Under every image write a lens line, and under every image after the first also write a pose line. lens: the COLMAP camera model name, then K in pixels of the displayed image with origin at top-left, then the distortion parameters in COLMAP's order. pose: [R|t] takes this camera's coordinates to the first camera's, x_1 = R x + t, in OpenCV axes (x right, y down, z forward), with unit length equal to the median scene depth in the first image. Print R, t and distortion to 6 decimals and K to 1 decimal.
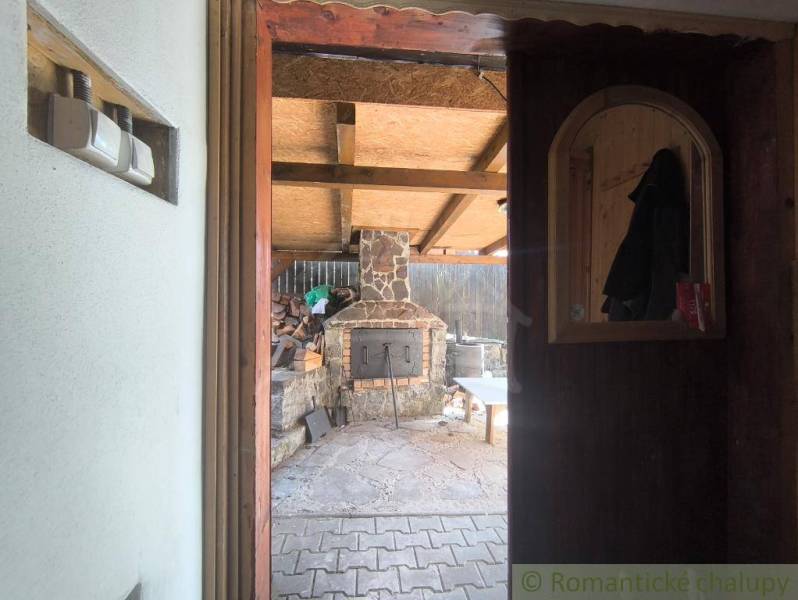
lens RADIAL K [[355.4, 0, 397.7], [0, 355.4, 293.3], [0, 0, 1]] dist [0.001367, -0.000416]
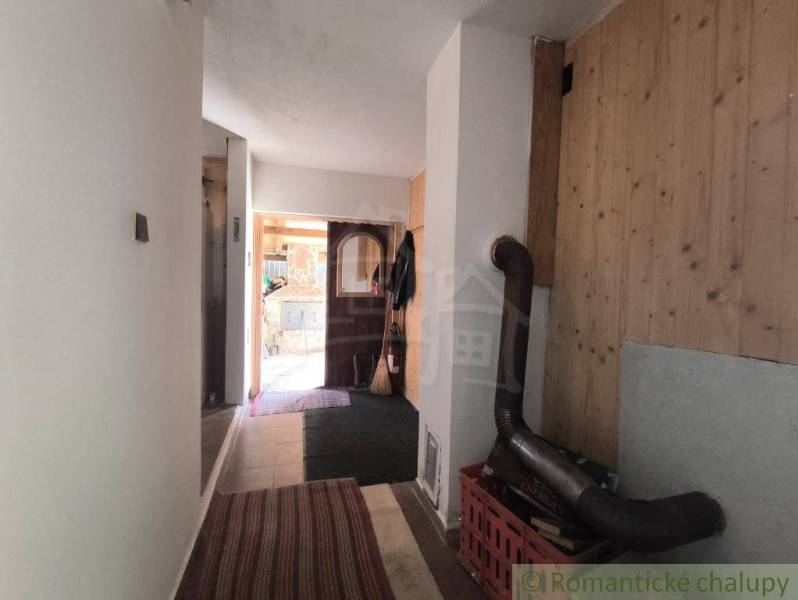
lens RADIAL K [[355.4, 0, 397.7], [0, 355.4, 293.3], [0, 0, 1]] dist [0.001367, -0.000416]
pose [[0.981470, 0.015632, 0.190977, 0.090759], [-0.022492, 0.999175, 0.033804, -0.012991], [-0.190291, -0.037473, 0.981012, -0.782959]]
